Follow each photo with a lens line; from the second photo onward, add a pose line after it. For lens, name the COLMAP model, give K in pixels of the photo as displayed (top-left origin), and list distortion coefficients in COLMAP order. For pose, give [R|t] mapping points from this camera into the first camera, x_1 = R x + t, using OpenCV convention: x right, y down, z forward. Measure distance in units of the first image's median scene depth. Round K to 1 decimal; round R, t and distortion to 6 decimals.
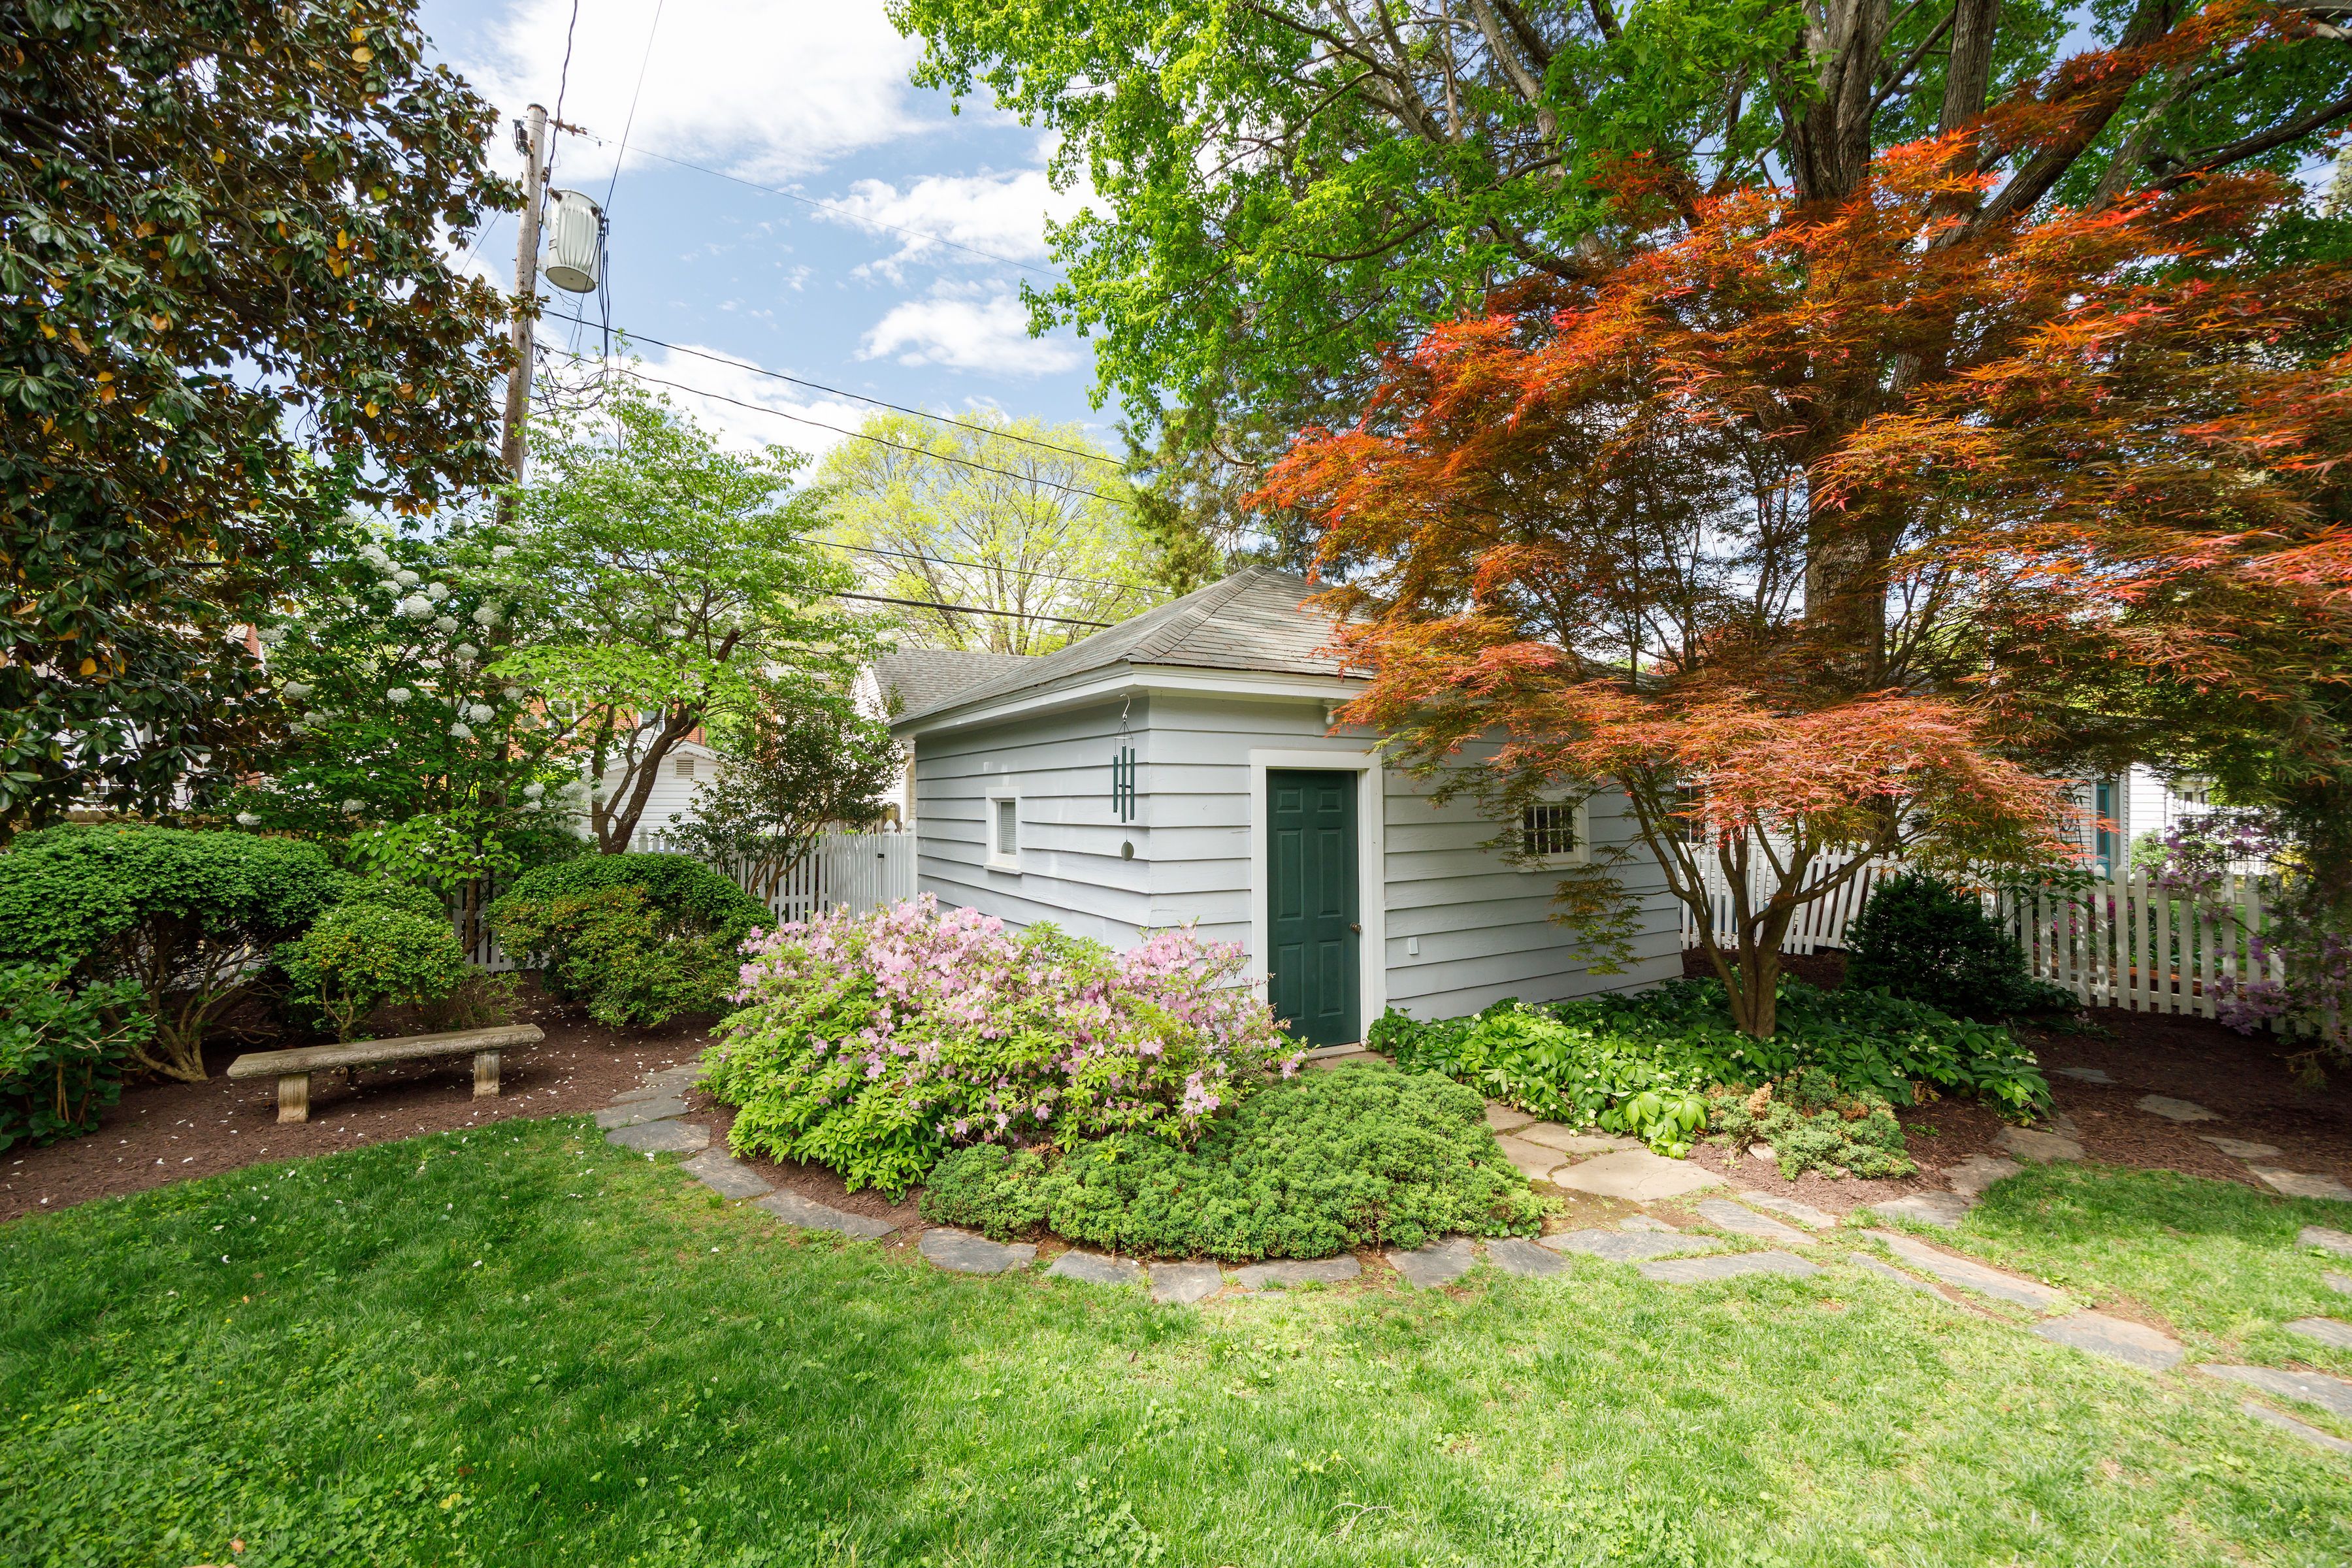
lens RADIAL K [[1012.2, 0, 1174.6], [0, 1012.2, 783.9], [0, 0, 1]] dist [-0.000118, -0.000042]
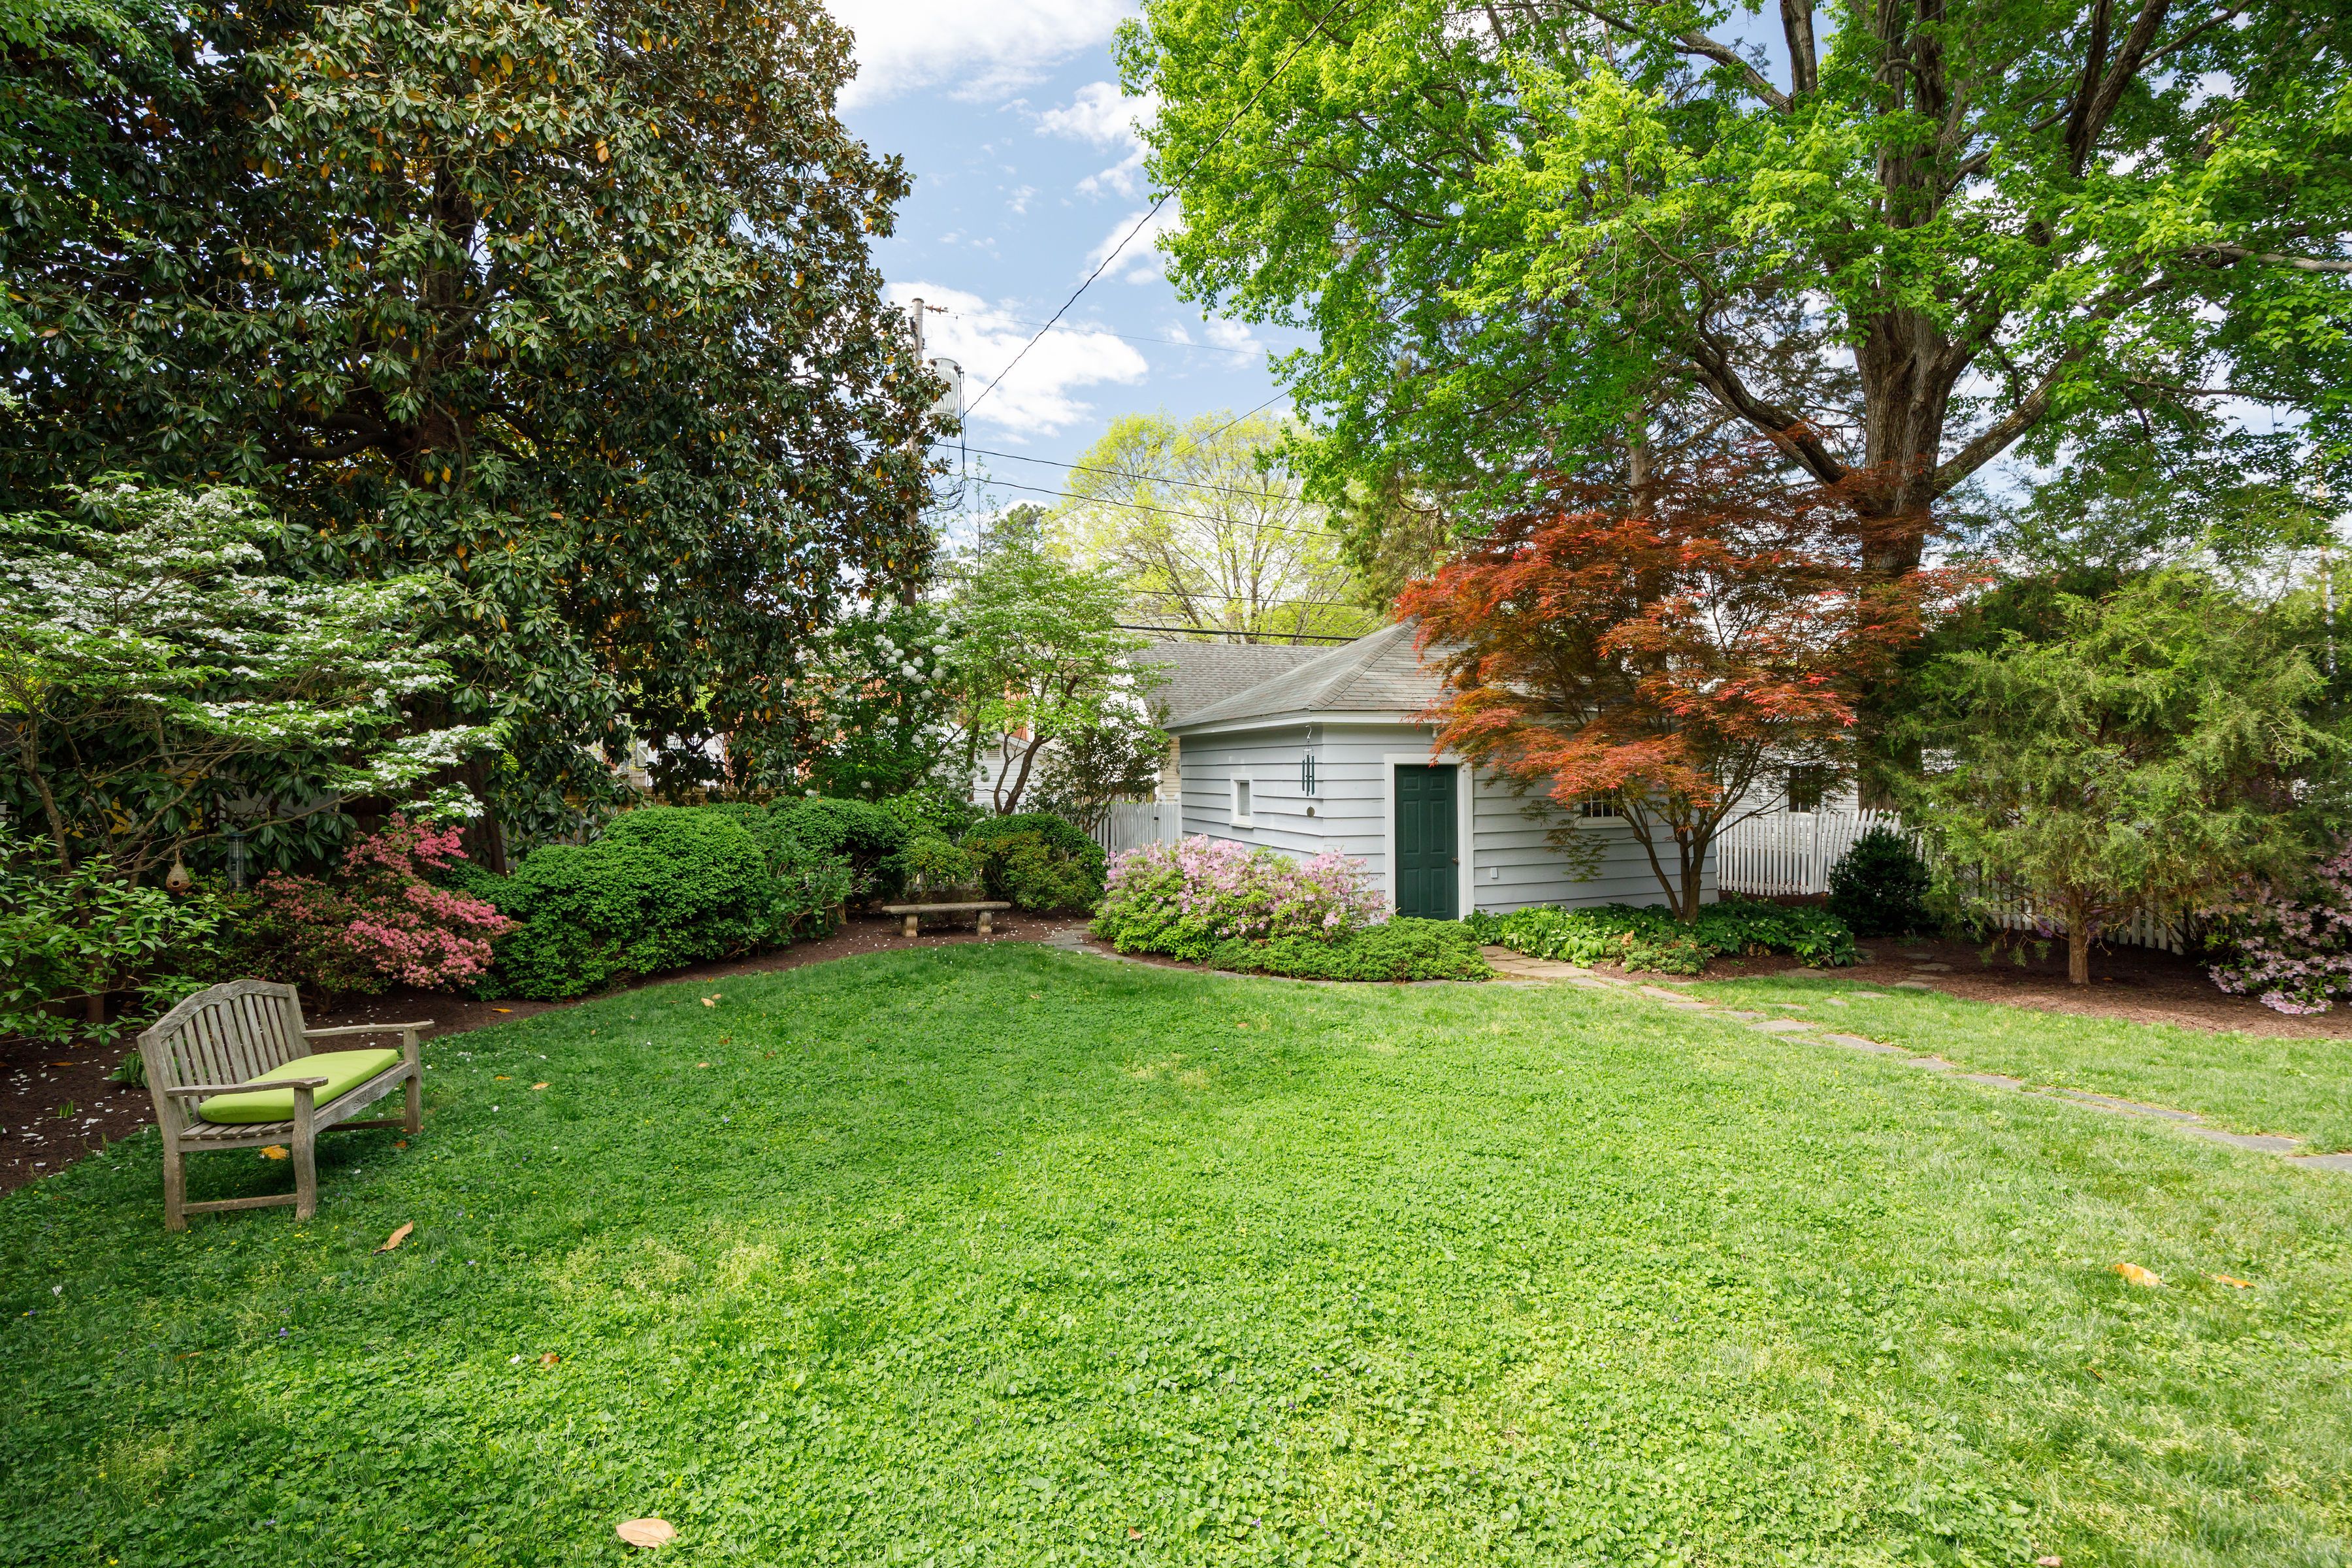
lens RADIAL K [[1216.4, 0, 1174.6], [0, 1216.4, 779.3], [0, 0, 1]] dist [0.000496, -0.000008]
pose [[0.976197, -0.001021, -0.216884, 0.185197], [0.006716, 0.999652, 0.025523, -0.048522], [0.216783, -0.026372, 0.975864, -1.156558]]
